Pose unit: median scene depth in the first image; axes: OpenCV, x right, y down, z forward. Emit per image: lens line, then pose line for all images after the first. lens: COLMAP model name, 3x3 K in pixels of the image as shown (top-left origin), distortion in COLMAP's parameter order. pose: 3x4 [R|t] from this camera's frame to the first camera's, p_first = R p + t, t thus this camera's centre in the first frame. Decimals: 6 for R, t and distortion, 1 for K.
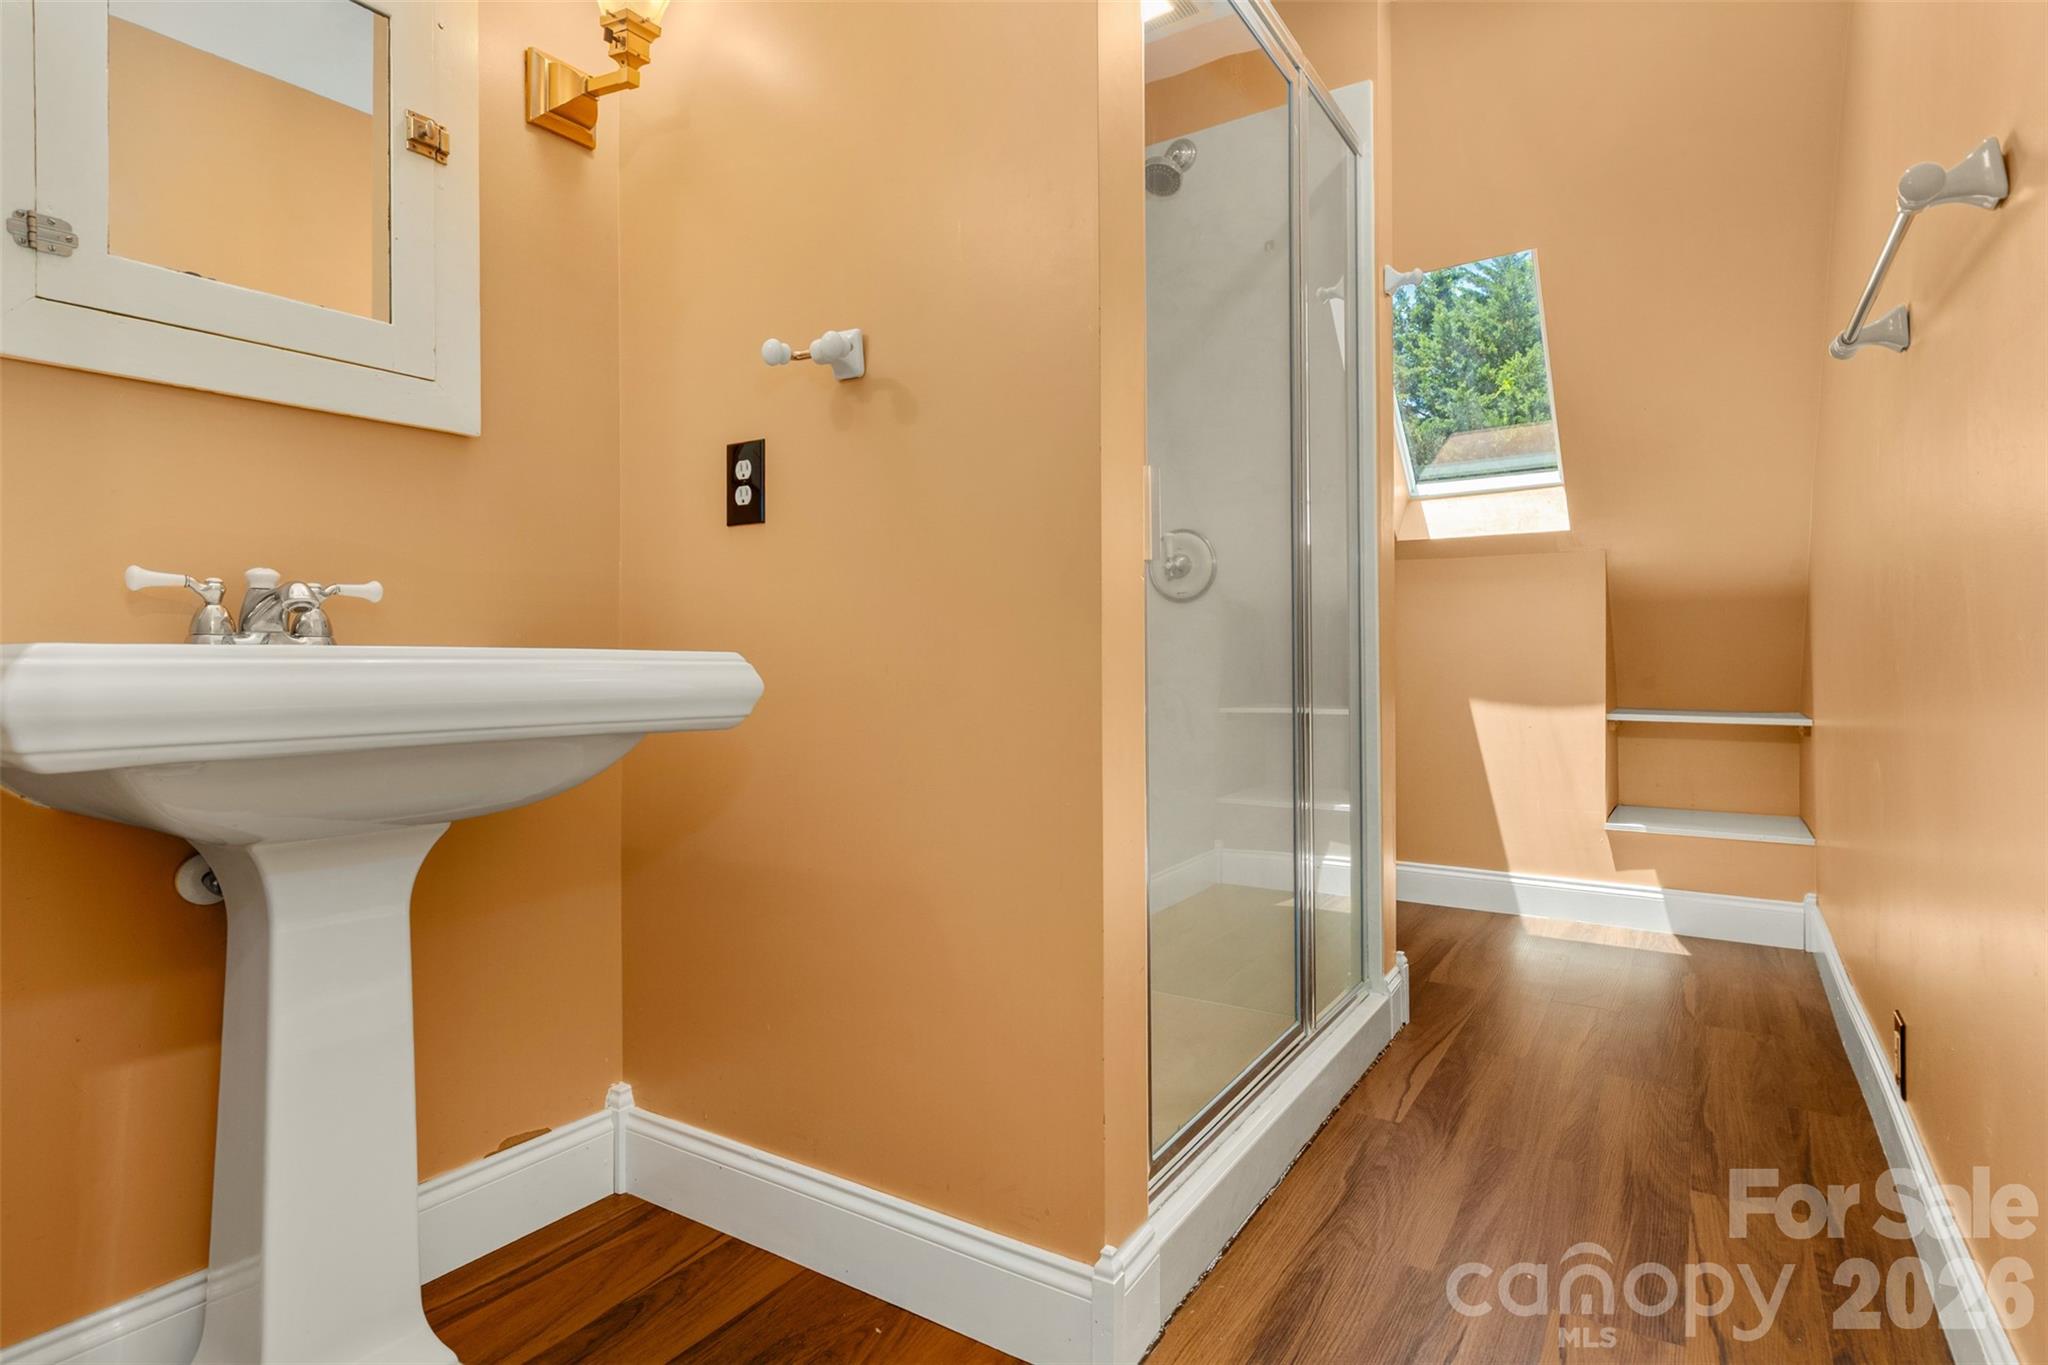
lens RADIAL K [[1045.6, 0, 1024.0], [0, 1045.6, 682.5], [0, 0, 1]] dist [0.000692, 0.001210]
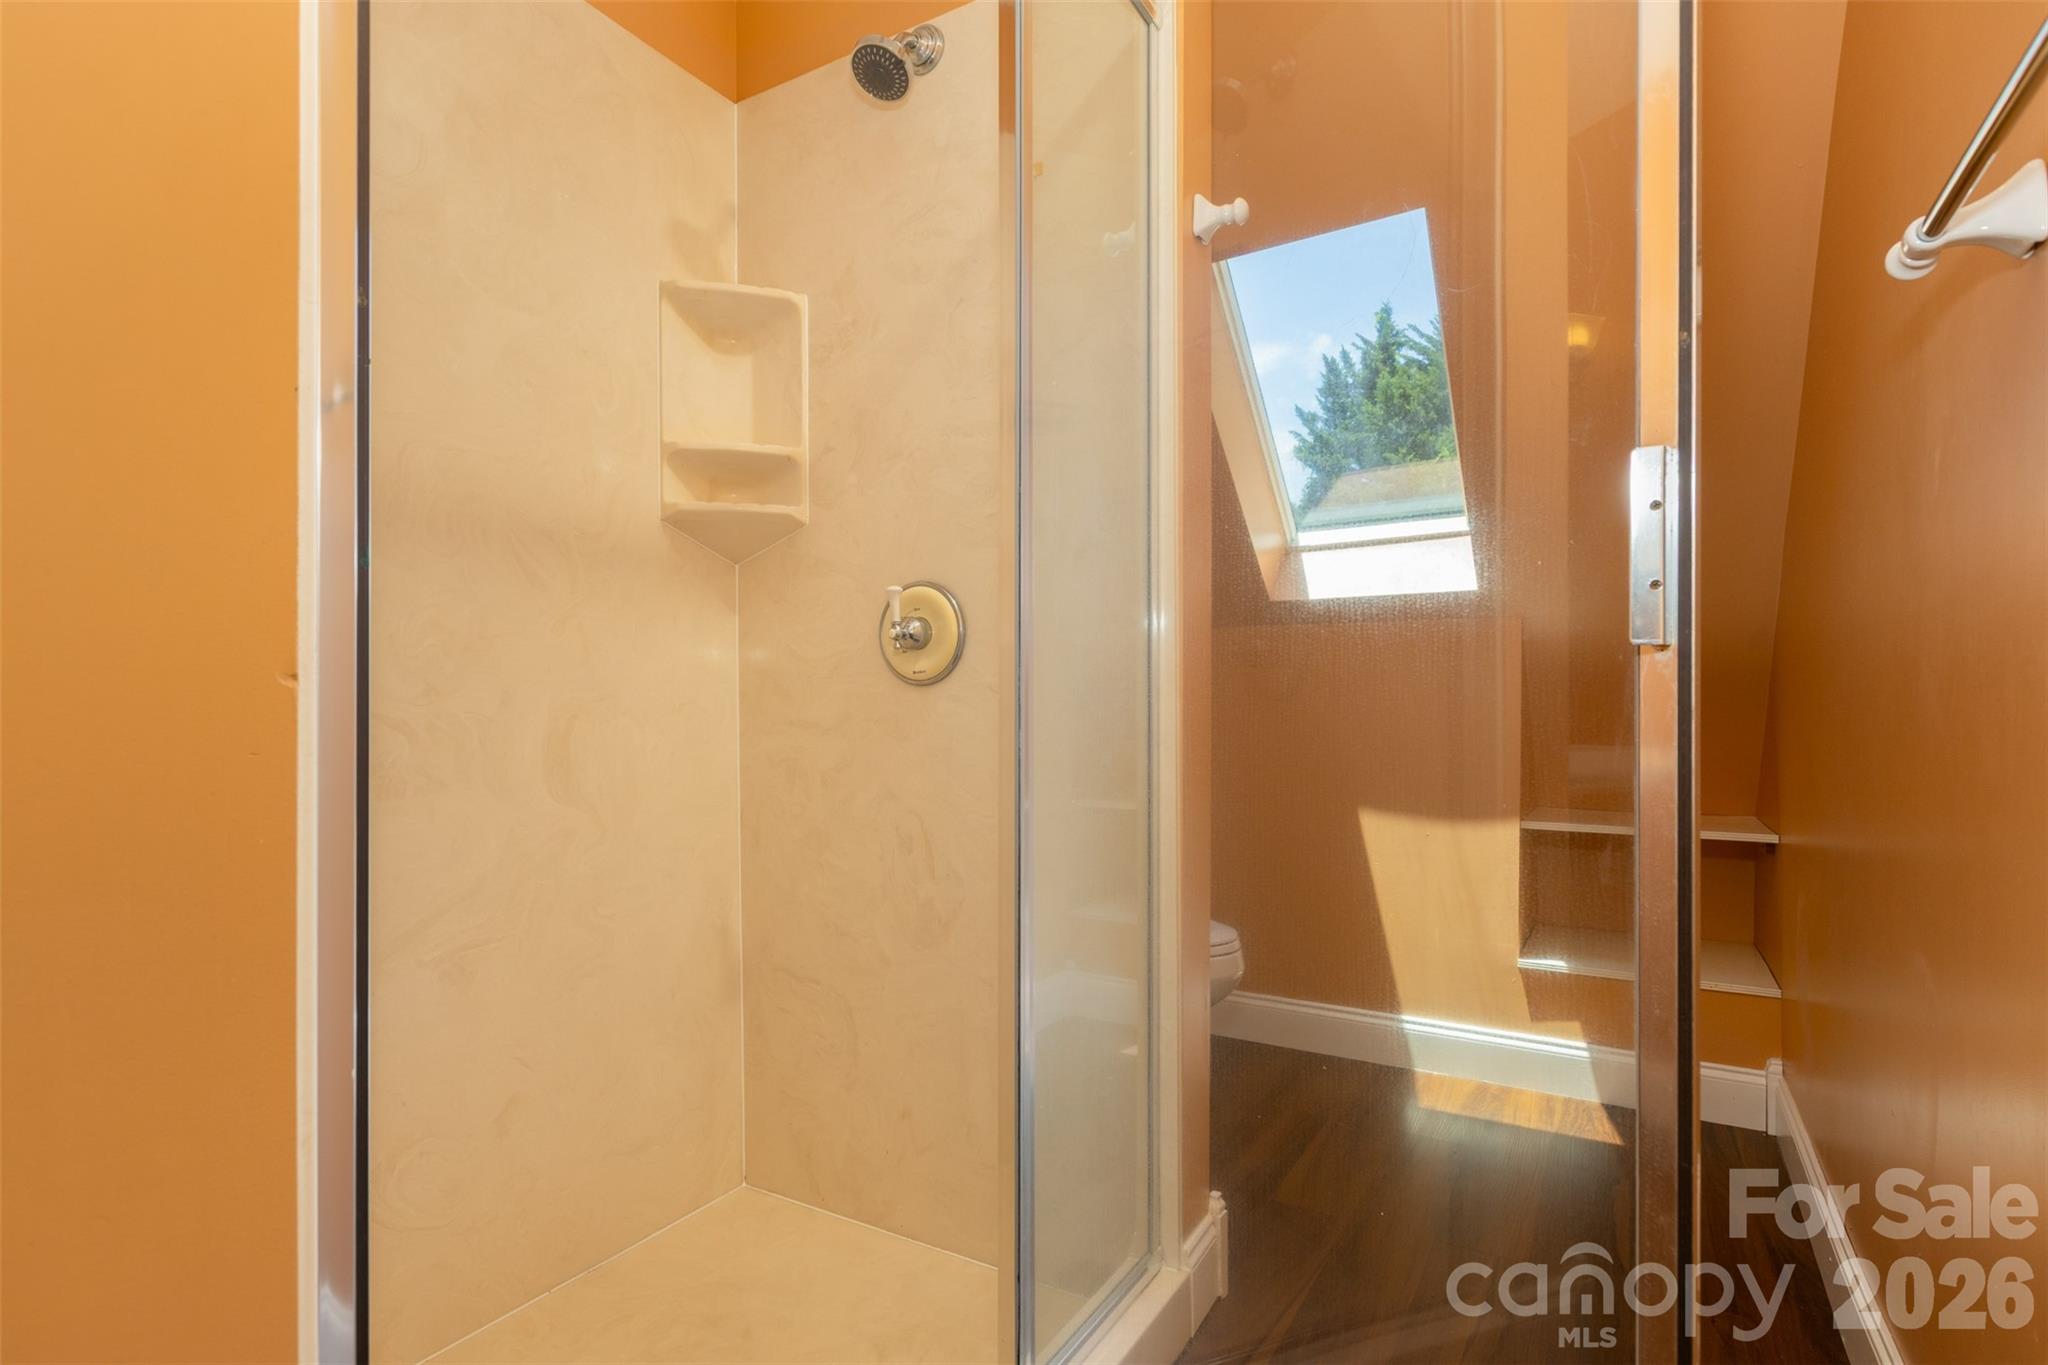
lens RADIAL K [[982.8, 0, 1024.4], [0, 982.8, 731.5], [0, 0, 1]] dist [-0.001109, -0.000356]
pose [[0.999664, 0.010929, 0.023518, 0.156646], [-0.010967, 0.999939, 0.001492, -0.036052], [-0.023500, -0.001750, 0.999722, 0.255932]]
